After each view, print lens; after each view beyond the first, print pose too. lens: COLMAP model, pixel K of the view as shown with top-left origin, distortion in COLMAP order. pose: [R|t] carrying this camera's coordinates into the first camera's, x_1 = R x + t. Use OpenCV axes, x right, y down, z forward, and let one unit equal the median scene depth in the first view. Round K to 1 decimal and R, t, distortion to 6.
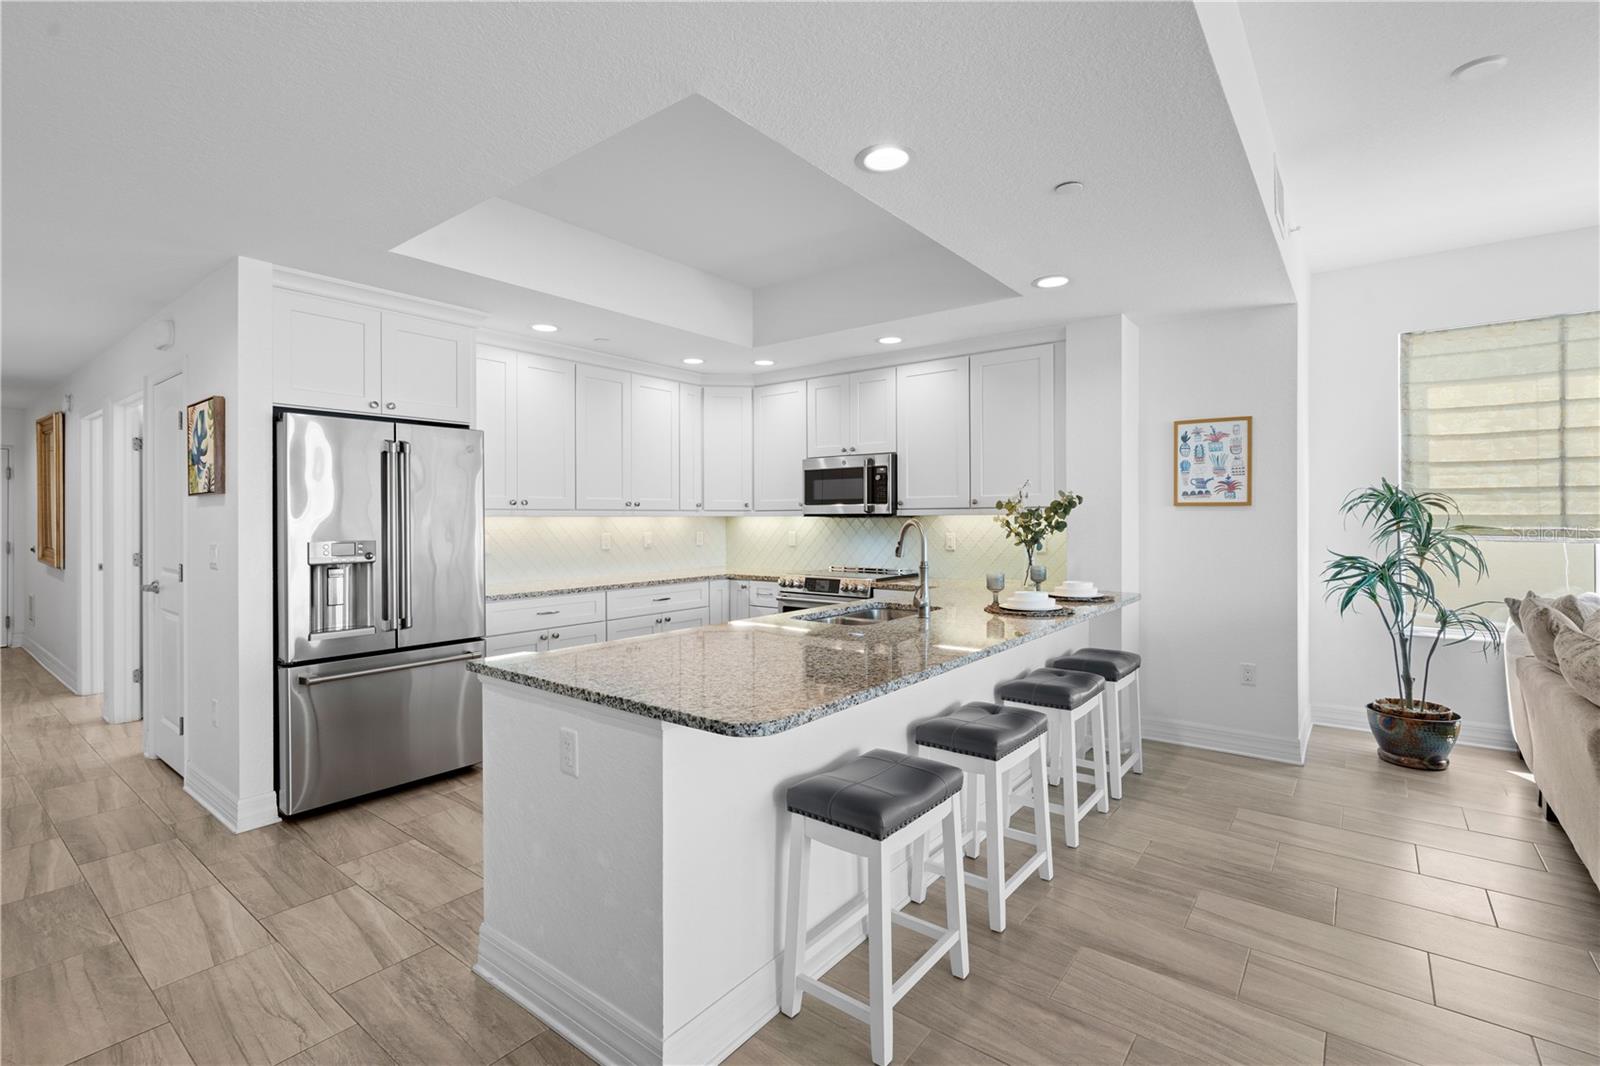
lens RADIAL K [[737.0, 0, 785.2], [0, 737.0, 519.5], [0, 0, 1]] dist [-0.005897, 0.005119]
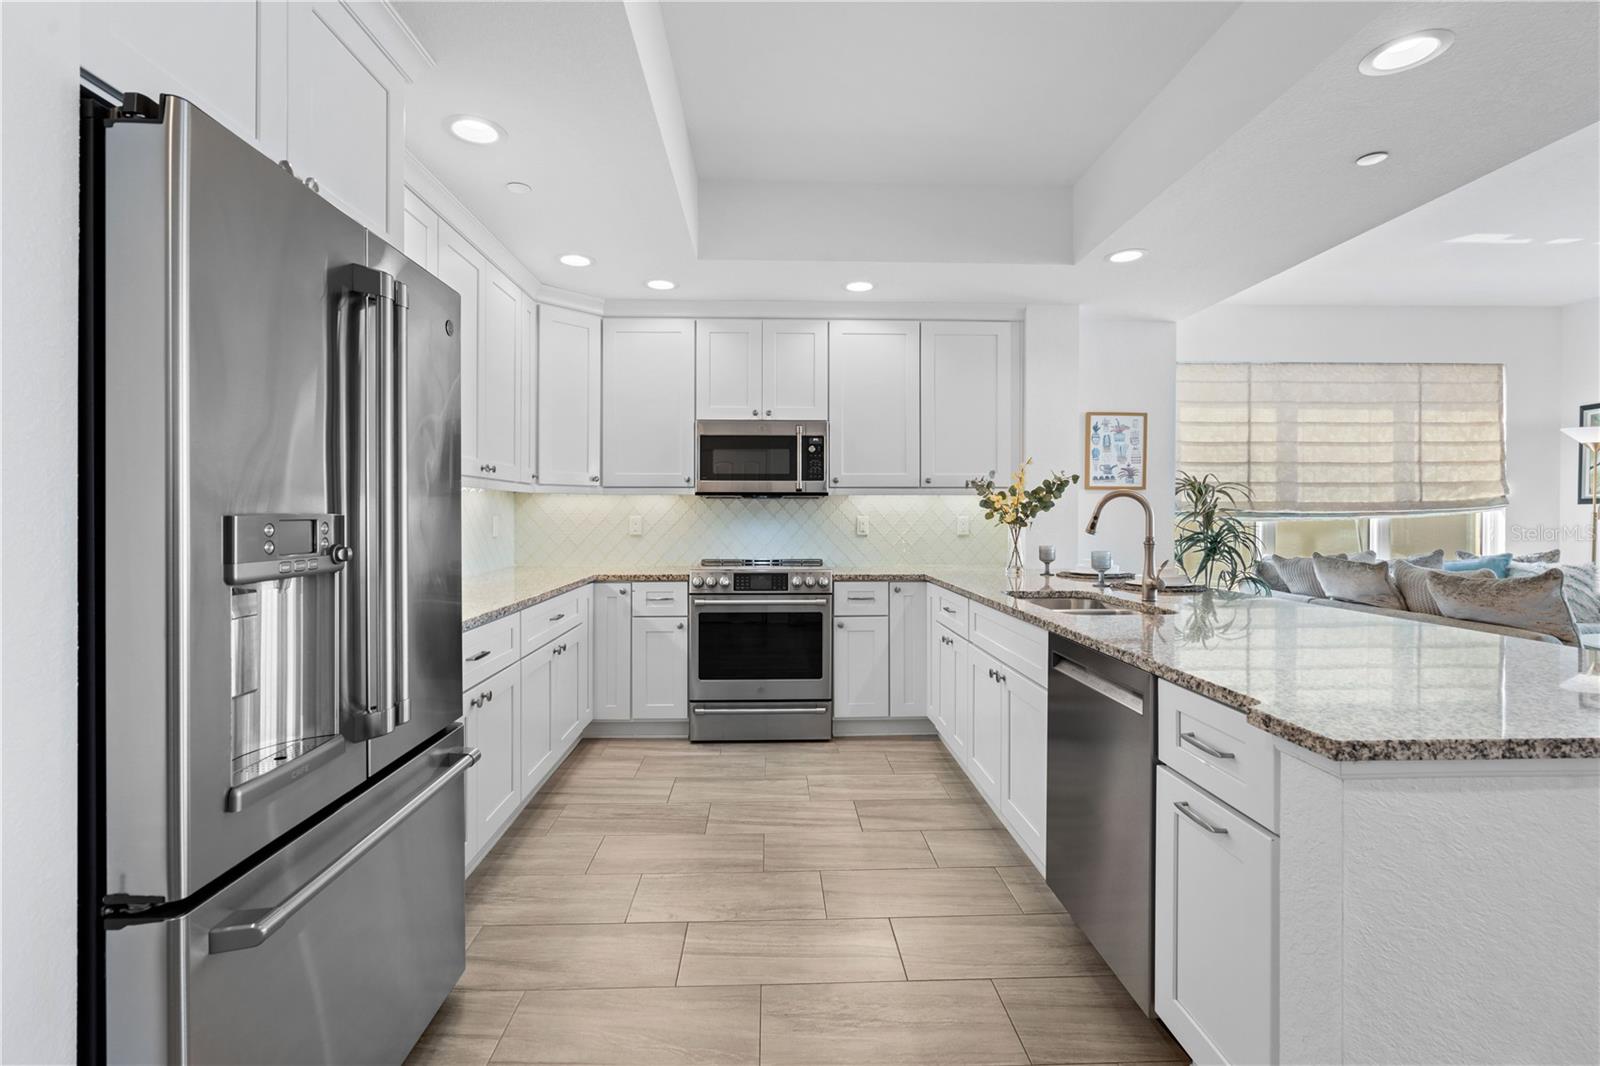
lens RADIAL K [[737.0, 0, 788.2], [0, 737.0, 523.8], [0, 0, 1]] dist [-0.005897, 0.005119]
pose [[0.756322, -0.003179, 0.654192, -0.548274], [-0.001093, 0.999981, 0.006122, 0.028290], [-0.654199, -0.005345, 0.756304, 0.479361]]
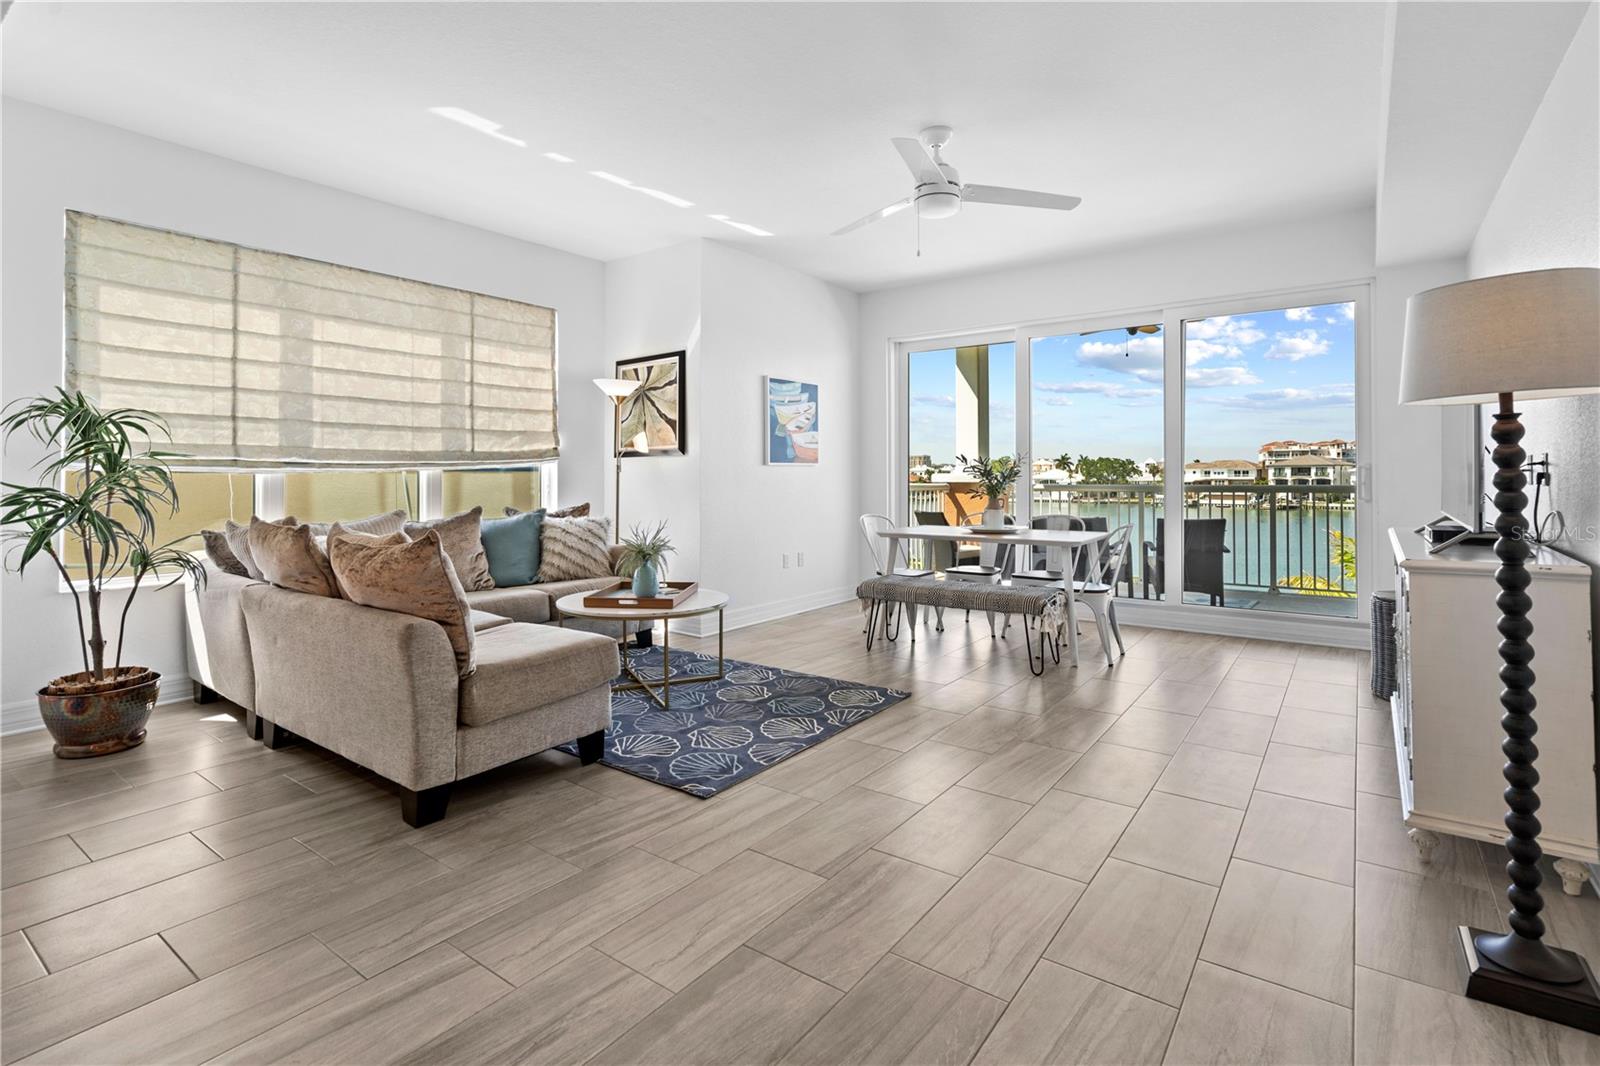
lens RADIAL K [[769.7, 0, 808.3], [0, 769.7, 465.6], [0, 0, 1]] dist [-0.006930, 0.002047]
pose [[-0.049369, 0.020771, 0.998565, -0.013420], [0.005721, 0.999773, -0.020513, 0.044954], [-0.998764, 0.004700, -0.049477, 0.267427]]
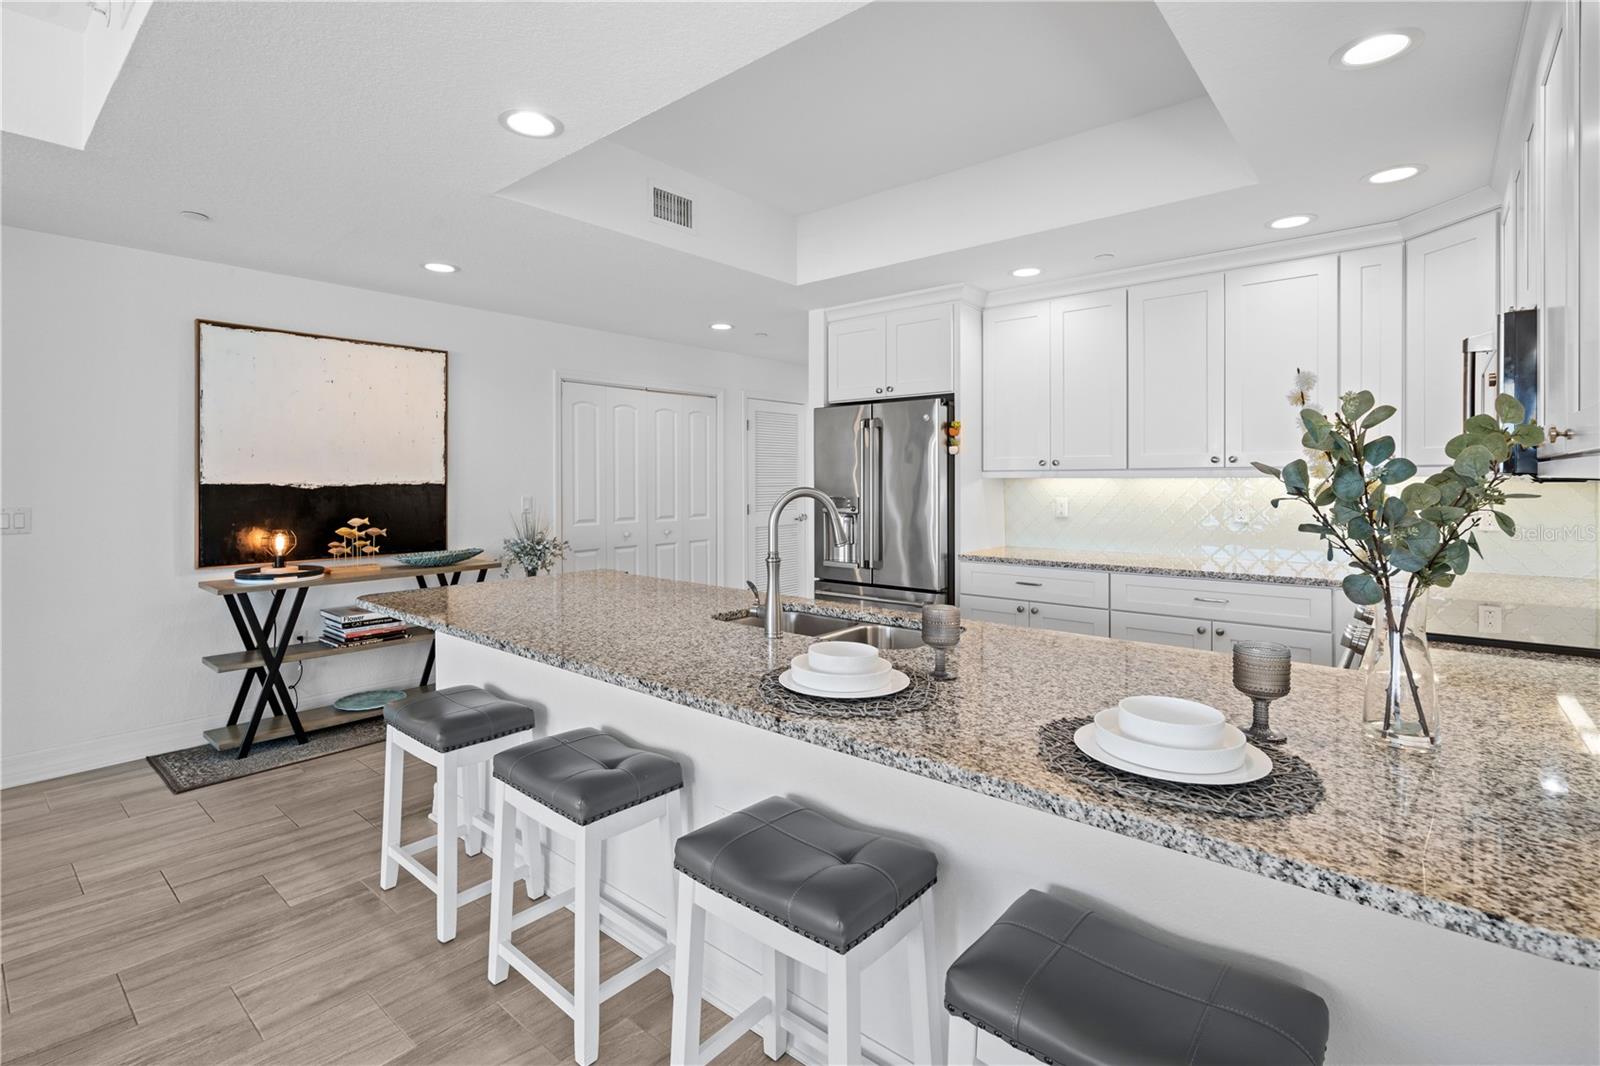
lens RADIAL K [[737.0, 0, 793.1], [0, 737.0, 490.9], [0, 0, 1]] dist [-0.005897, 0.005119]
pose [[-0.035924, 0.015044, -0.999241, 0.646457], [-0.003745, 0.999878, 0.015188, -0.000733], [0.999348, 0.004288, -0.035863, 0.804467]]
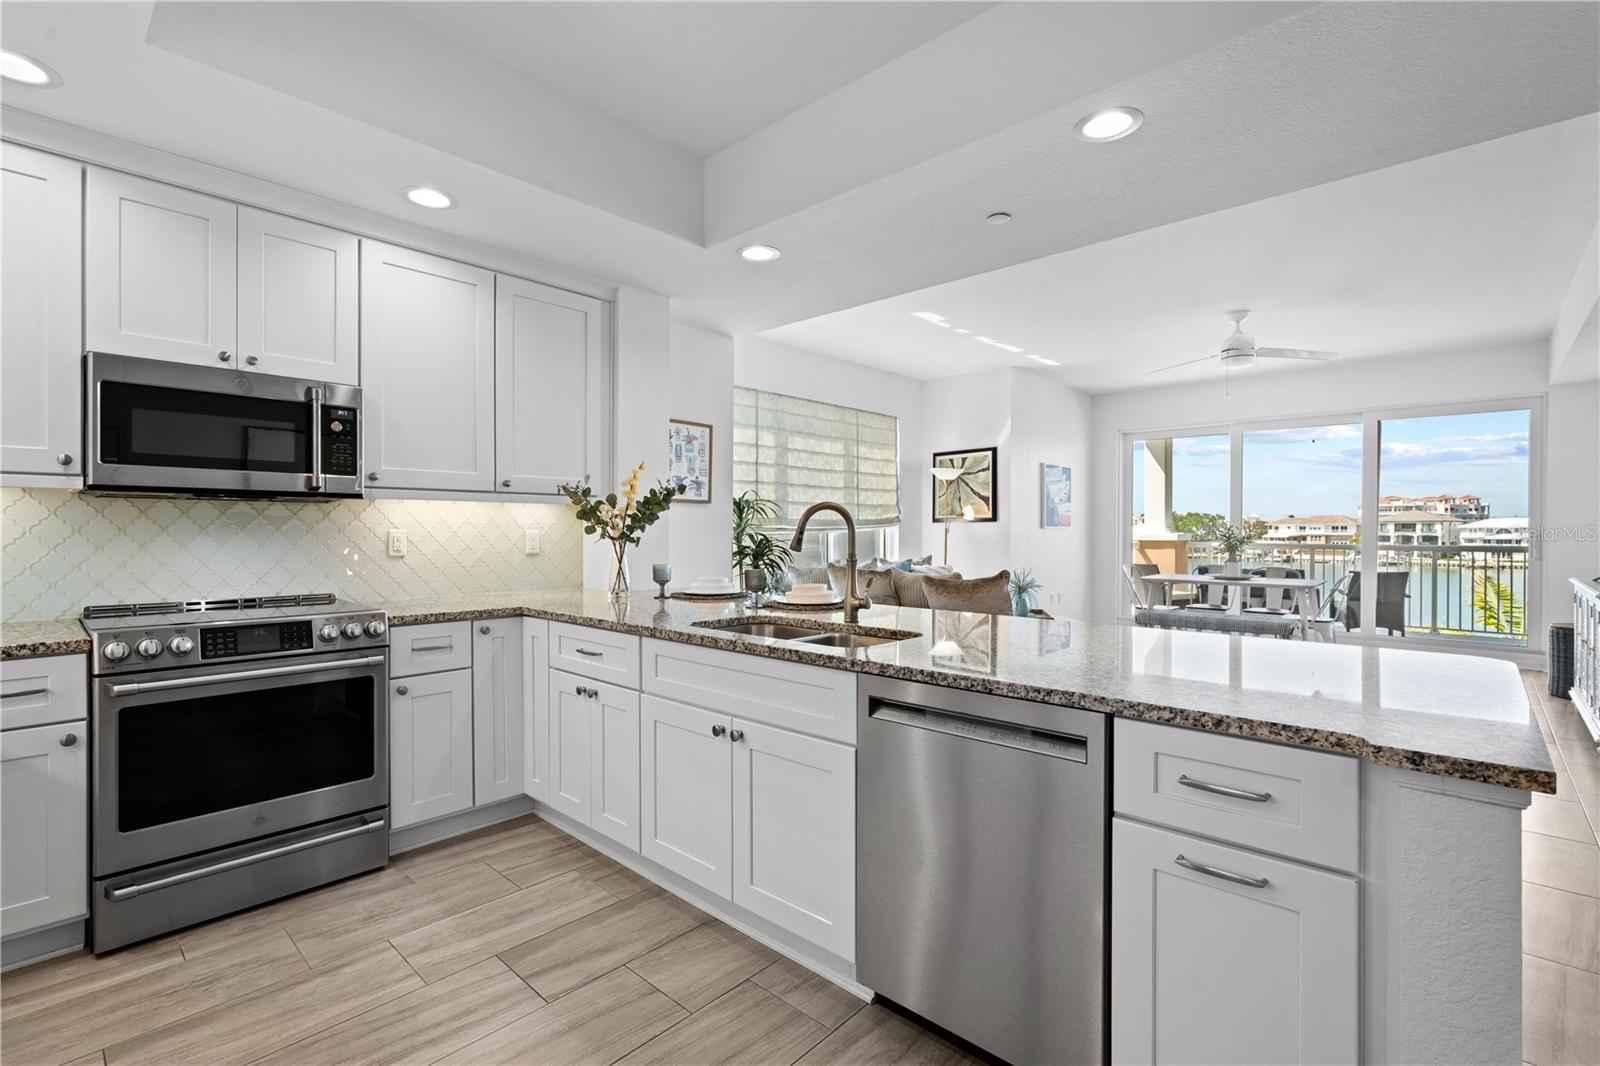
lens RADIAL K [[737.0, 0, 799.0], [0, 737.0, 536.9], [0, 0, 1]] dist [-0.005897, 0.005119]
pose [[0.062888, -0.004550, 0.998010, -0.491478], [-0.000507, 0.999989, 0.004591, 0.027315], [-0.998020, -0.000794, 0.062885, 0.777410]]
